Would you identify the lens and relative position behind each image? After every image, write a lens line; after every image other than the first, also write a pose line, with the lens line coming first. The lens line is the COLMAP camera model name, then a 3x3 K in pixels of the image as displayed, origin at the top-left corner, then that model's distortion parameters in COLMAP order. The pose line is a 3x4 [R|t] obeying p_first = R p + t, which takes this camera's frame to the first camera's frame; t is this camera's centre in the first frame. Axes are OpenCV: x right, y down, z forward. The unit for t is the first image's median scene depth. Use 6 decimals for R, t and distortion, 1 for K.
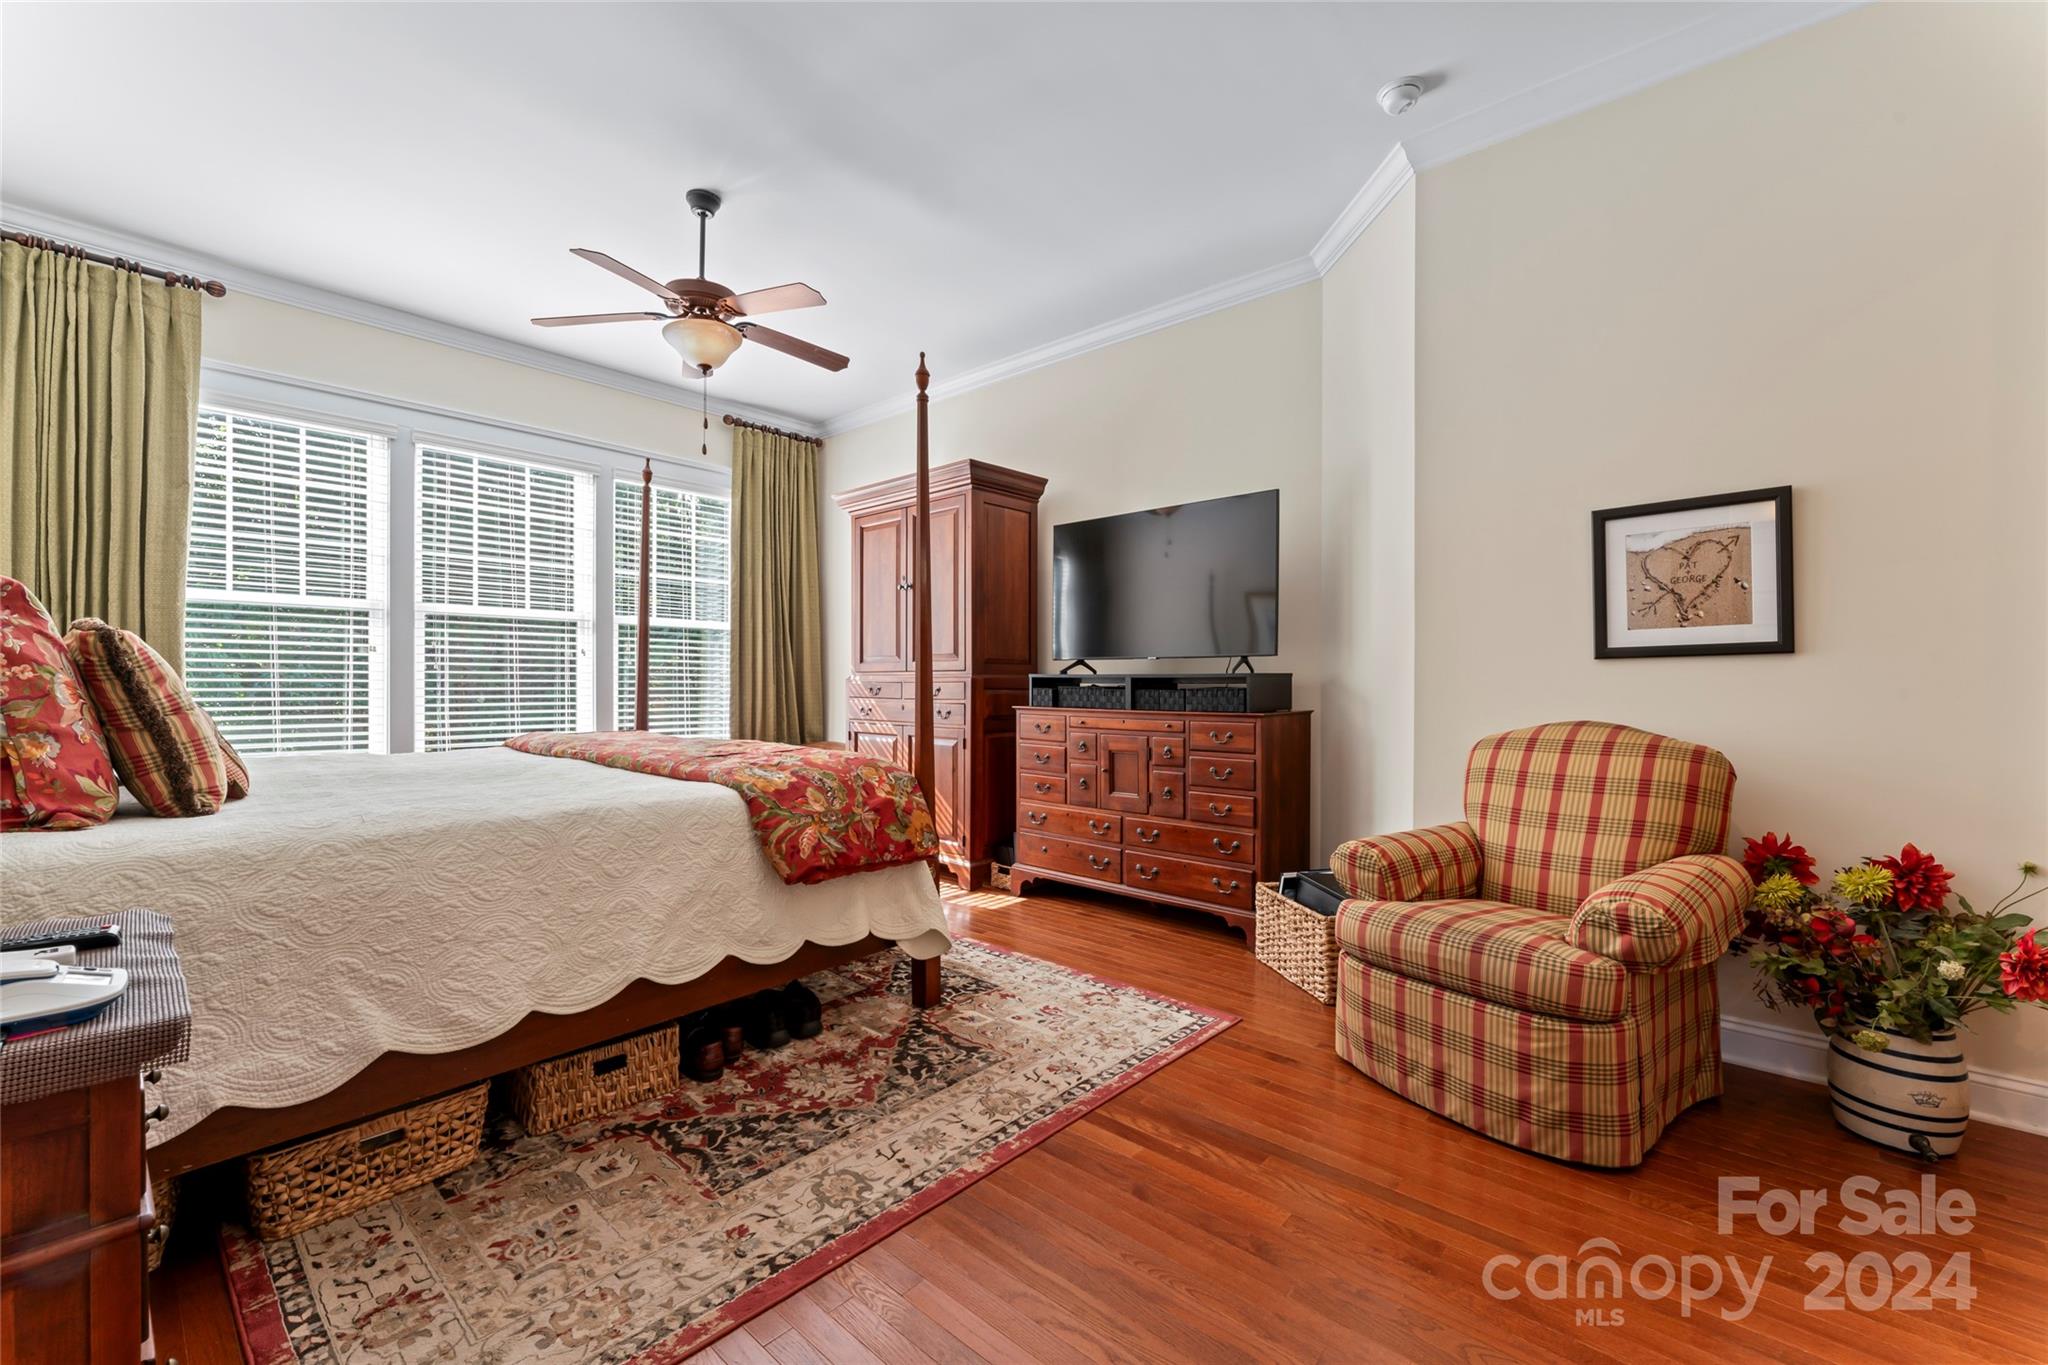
lens RADIAL K [[819.6, 0, 1006.5], [0, 819.6, 684.9], [0, 0, 1]] dist [-0.000660, -0.001138]
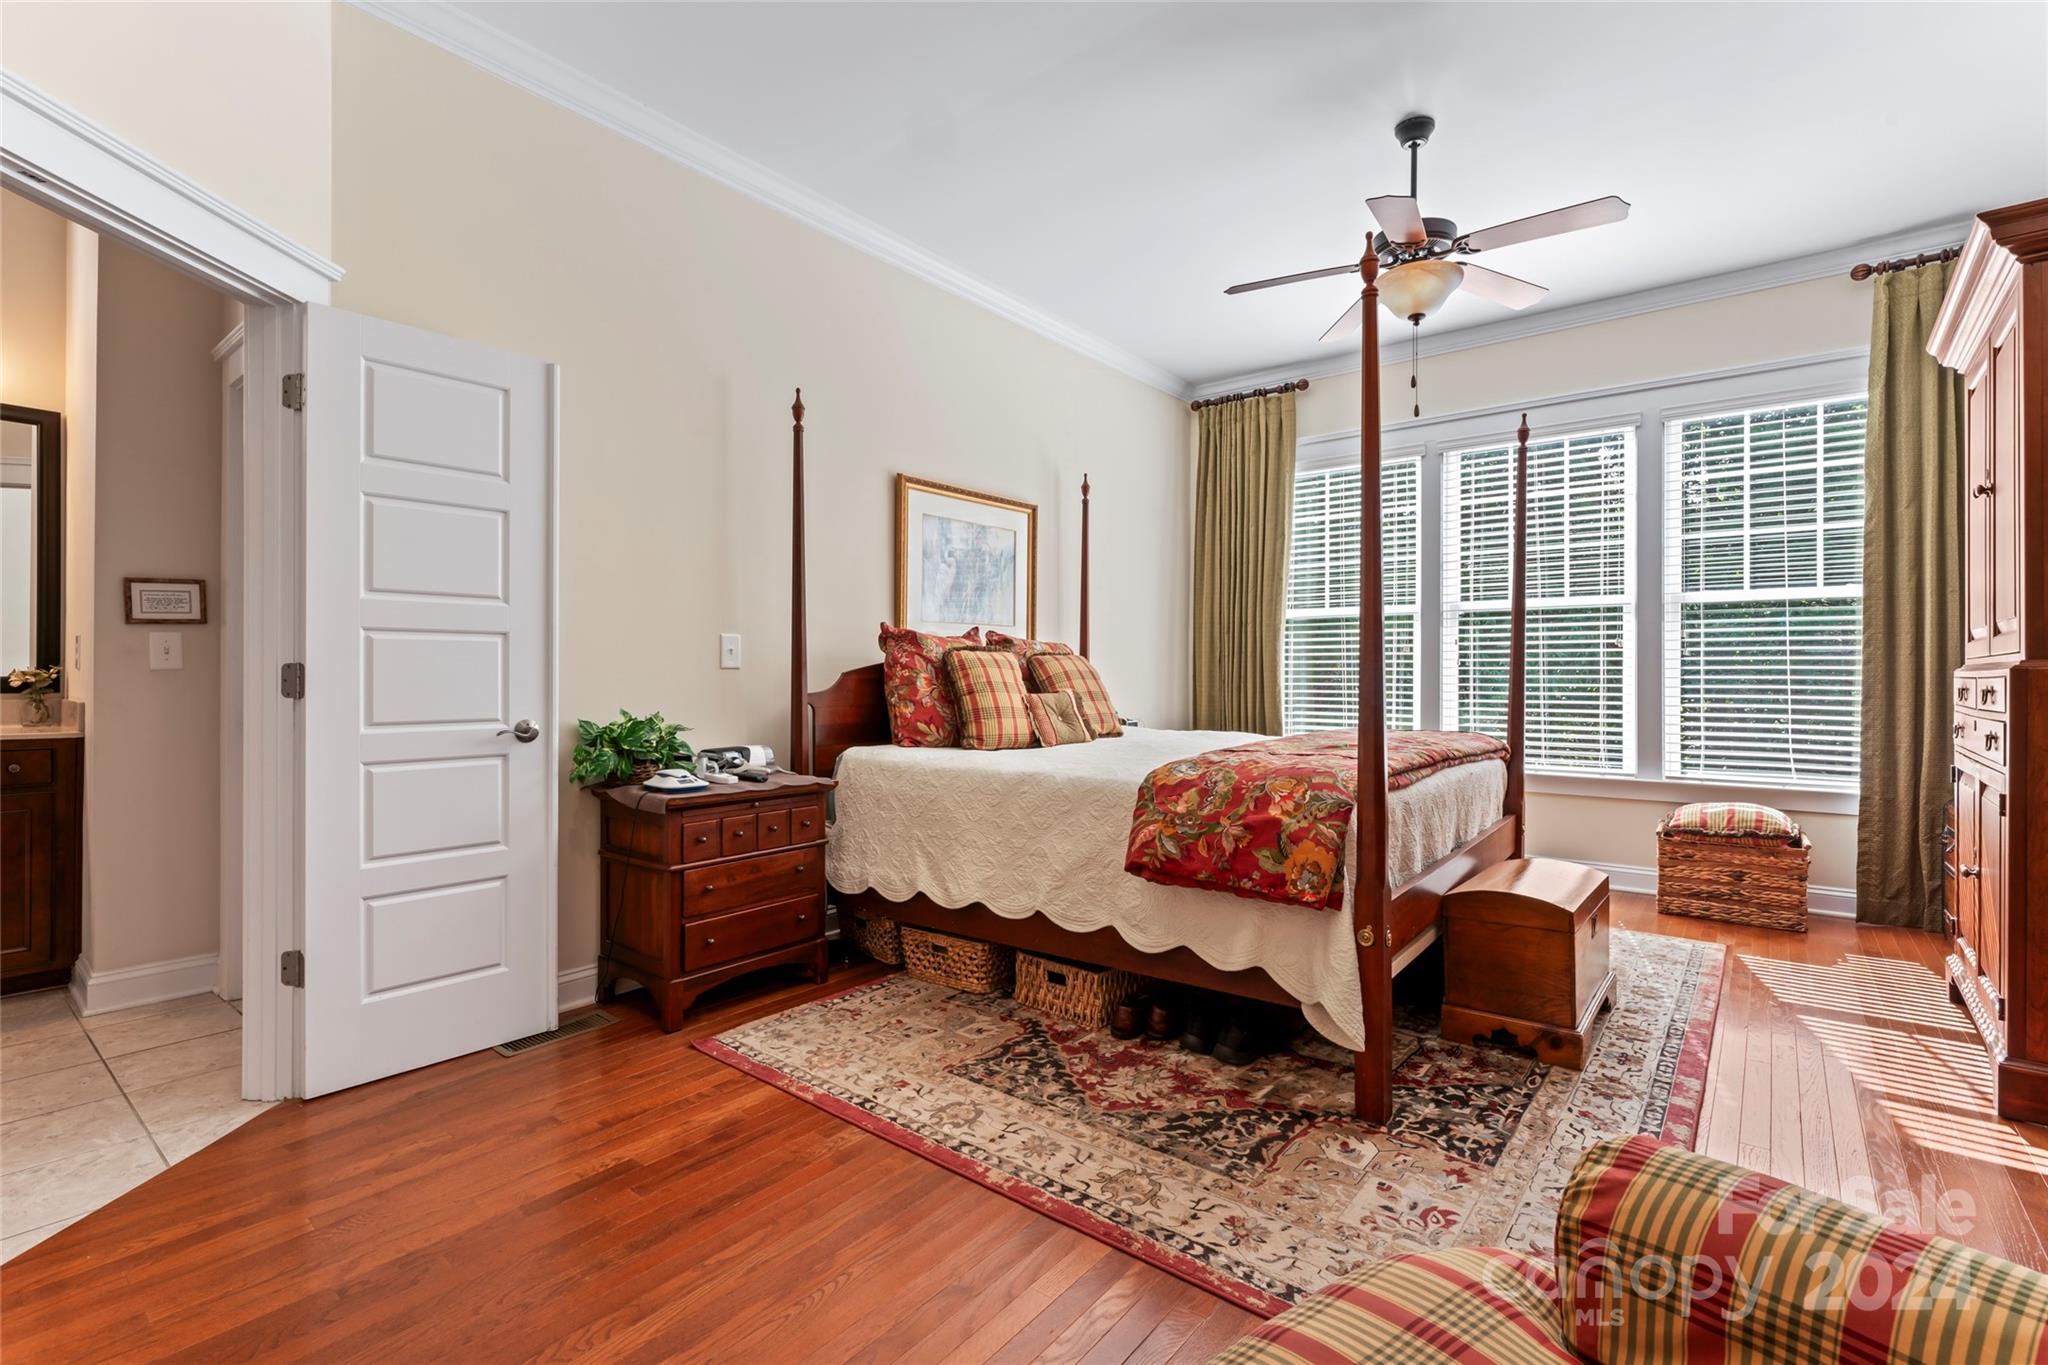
lens RADIAL K [[919.8, 0, 1043.1], [0, 919.8, 678.0], [0, 0, 1]] dist [-0.008184, 0.002466]
pose [[0.079721, -0.004080, -0.996809, 0.846672], [-0.003381, 0.999985, -0.004363, 0.005365], [0.996811, 0.003718, 0.079706, 0.785124]]
